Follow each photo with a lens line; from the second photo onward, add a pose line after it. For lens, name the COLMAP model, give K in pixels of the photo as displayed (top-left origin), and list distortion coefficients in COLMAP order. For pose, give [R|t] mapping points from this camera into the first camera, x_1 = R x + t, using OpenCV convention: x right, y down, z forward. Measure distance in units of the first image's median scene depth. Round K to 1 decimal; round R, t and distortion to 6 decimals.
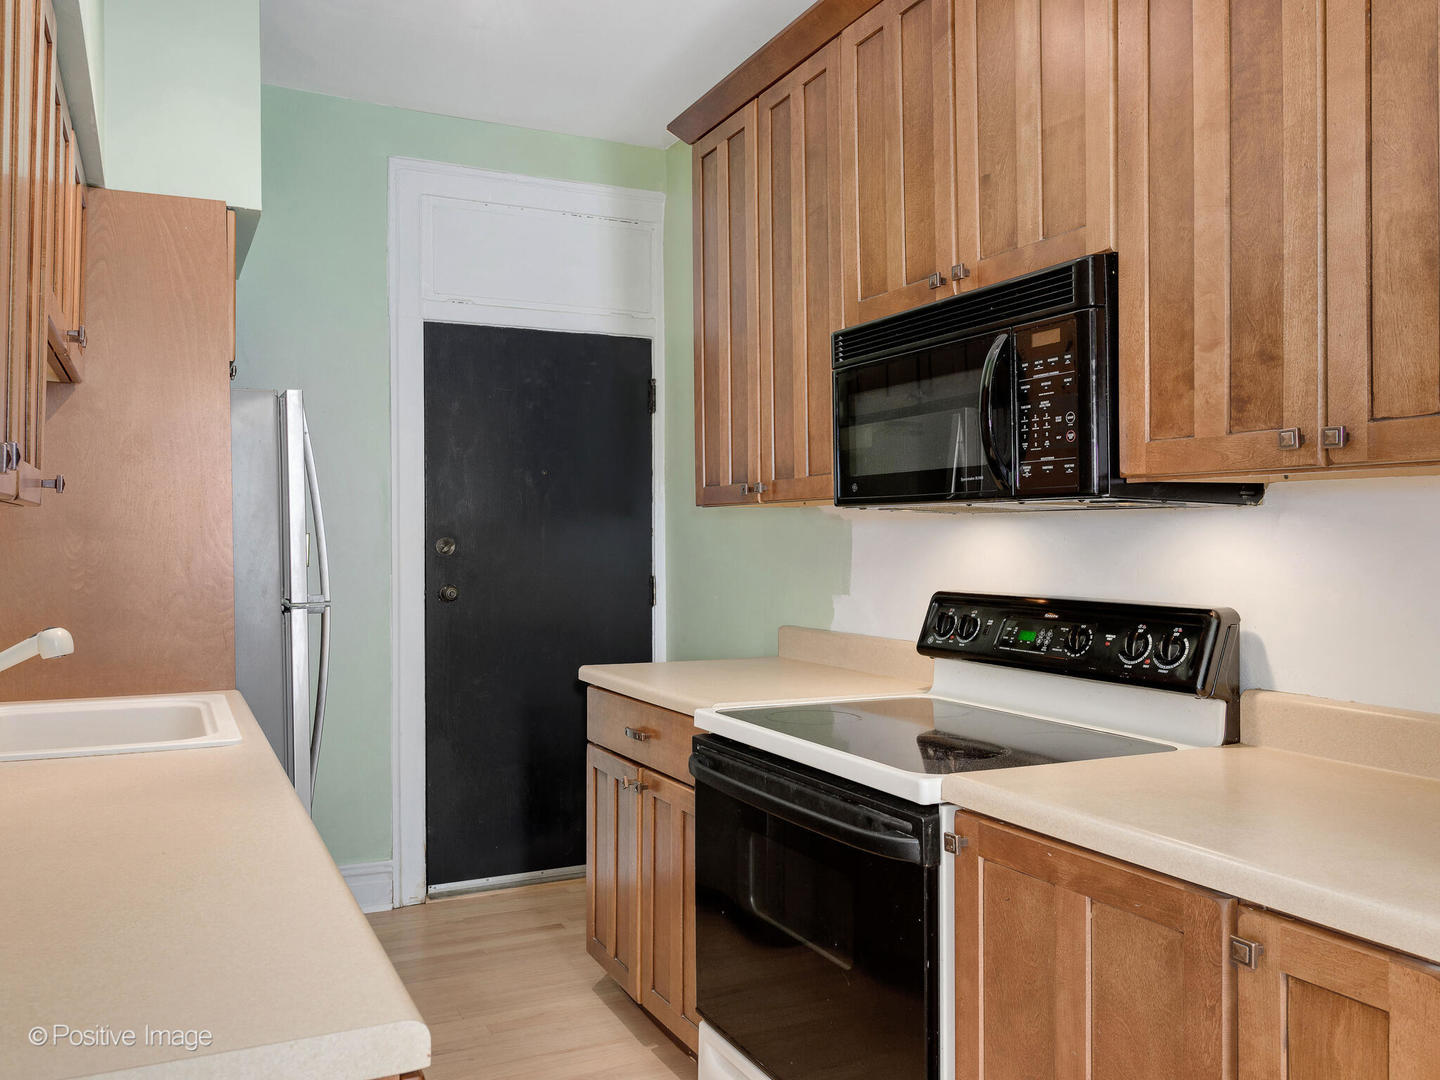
lens RADIAL K [[811.7, 0, 594.0], [0, 811.7, 573.4], [0, 0, 1]] dist [0.002358, -0.000189]
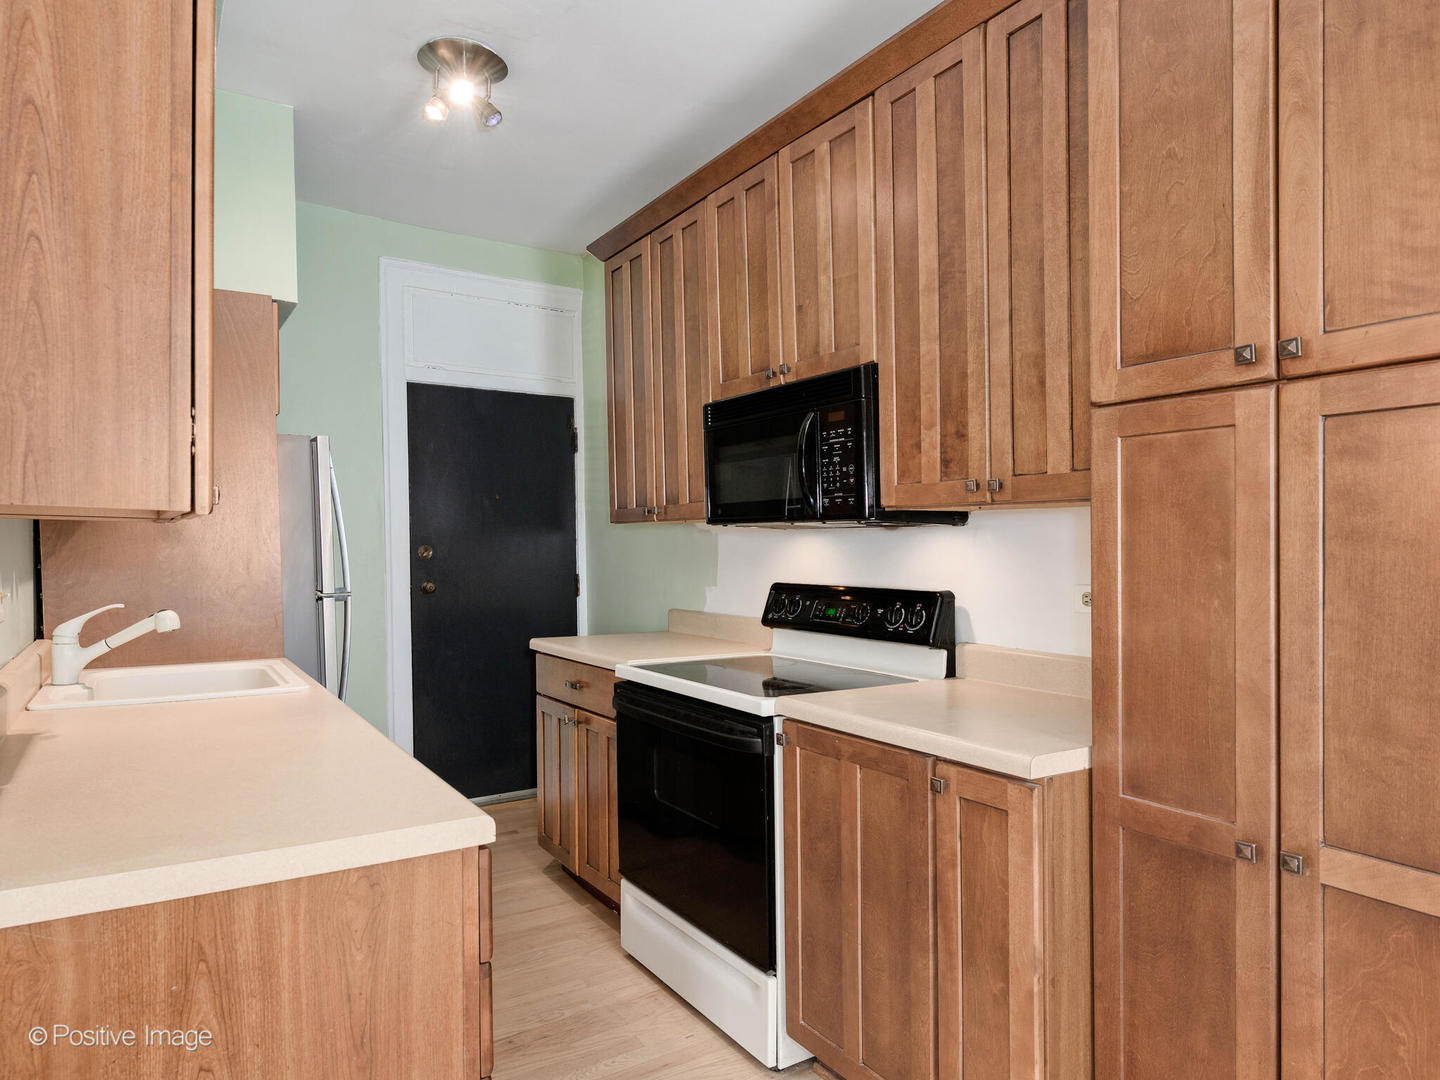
lens RADIAL K [[920.0, 0, 659.3], [0, 920.0, 571.9], [0, 0, 1]] dist [0.002542, 0.000625]
pose [[0.970618, -0.006277, 0.240545, -0.189267], [0.010457, 0.999816, -0.016106, 0.029635], [-0.240399, 0.018148, 0.970504, -0.598722]]
